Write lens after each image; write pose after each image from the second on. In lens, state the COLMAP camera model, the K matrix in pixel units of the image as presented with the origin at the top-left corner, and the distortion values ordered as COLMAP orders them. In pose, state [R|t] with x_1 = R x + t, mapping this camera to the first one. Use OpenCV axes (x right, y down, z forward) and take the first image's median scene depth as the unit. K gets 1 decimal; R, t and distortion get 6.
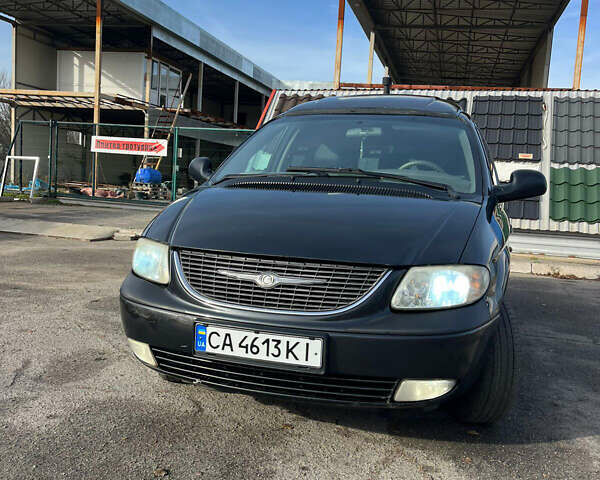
lens RADIAL K [[618.5, 0, 292.2], [0, 618.5, 244.2], [0, 0, 1]] dist [0.026014, 0.000000]
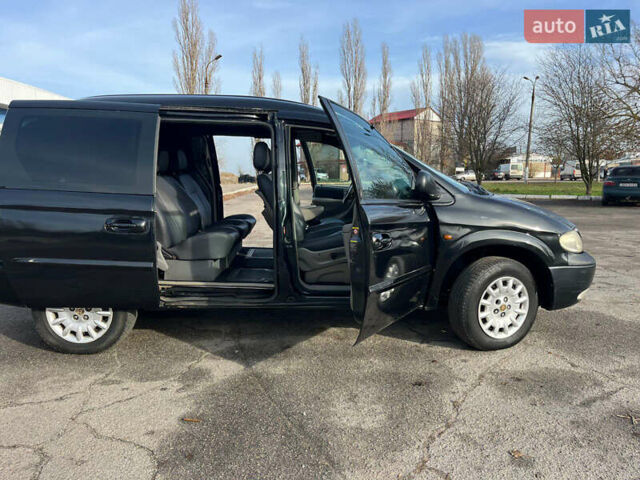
lens RADIAL K [[491.2, 0, 319.7], [0, 491.2, 239.3], [0, 0, 1]] dist [0.059955, -0.092171]
pose [[-0.324467, -0.172167, 0.930097, -1.148813], [0.077236, 0.975190, 0.207458, -0.285616], [-0.942738, 0.139151, -0.303120, 1.904088]]
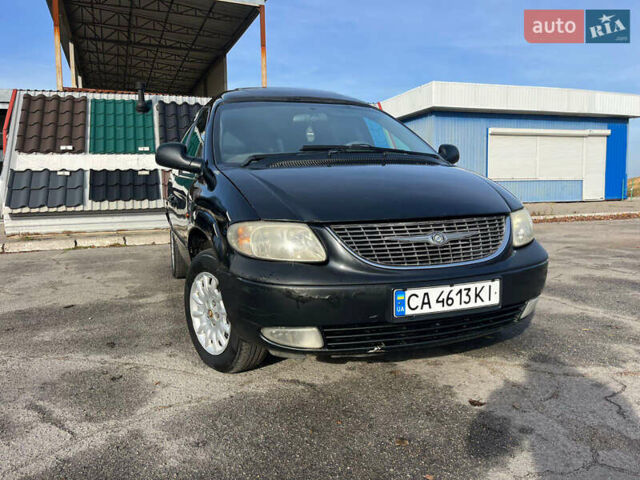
lens RADIAL K [[491.2, 0, 322.2], [0, 491.2, 238.2], [0, 0, 1]] dist [0.059955, -0.092171]
pose [[0.790432, -0.135867, 0.597292, -0.588461], [0.123189, 0.990428, 0.062271, -0.018502], [-0.600035, 0.024359, 0.799603, 0.342471]]
